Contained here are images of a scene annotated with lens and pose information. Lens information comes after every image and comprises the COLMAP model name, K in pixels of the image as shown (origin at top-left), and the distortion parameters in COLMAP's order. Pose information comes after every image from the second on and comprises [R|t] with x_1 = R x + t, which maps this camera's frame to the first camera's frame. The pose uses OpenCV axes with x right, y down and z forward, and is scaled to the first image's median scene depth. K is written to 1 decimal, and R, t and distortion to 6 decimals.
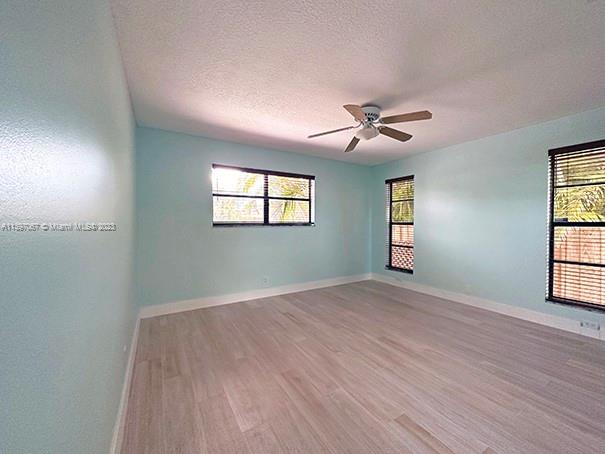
lens RADIAL K [[241.6, 0, 302.6], [0, 241.6, 223.8], [0, 0, 1]] dist [0.001540, 0.000200]
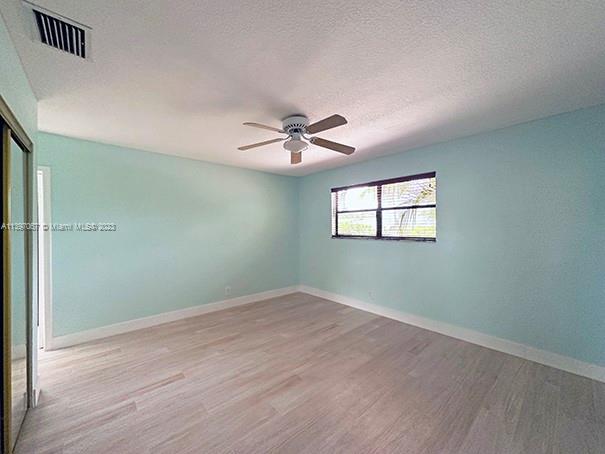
lens RADIAL K [[240.5, 0, 303.4], [0, 240.5, 226.7], [0, 0, 1]] dist [-0.003927, -0.000070]
pose [[0.179693, -0.002202, -0.983720, 0.915563], [0.000236, 0.999998, -0.002195, -0.048930], [0.983723, 0.000163, 0.179693, 0.674039]]
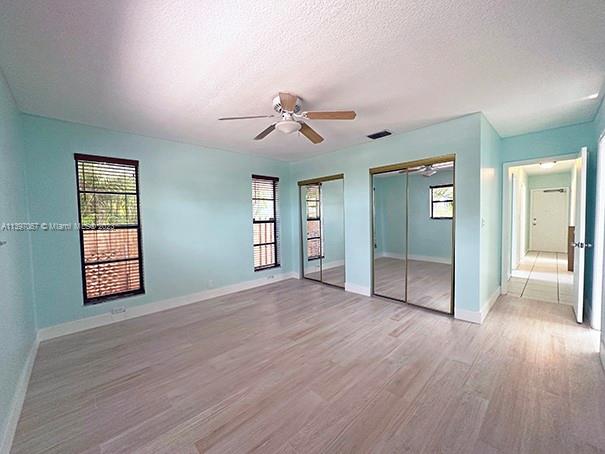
lens RADIAL K [[240.5, 0, 303.4], [0, 240.5, 226.7], [0, 0, 1]] dist [-0.003927, -0.000070]
pose [[-0.214359, -0.036808, 0.976061, -0.500674], [0.025009, 0.998755, 0.043157, -0.026416], [-0.976435, 0.033662, -0.213172, 0.897425]]
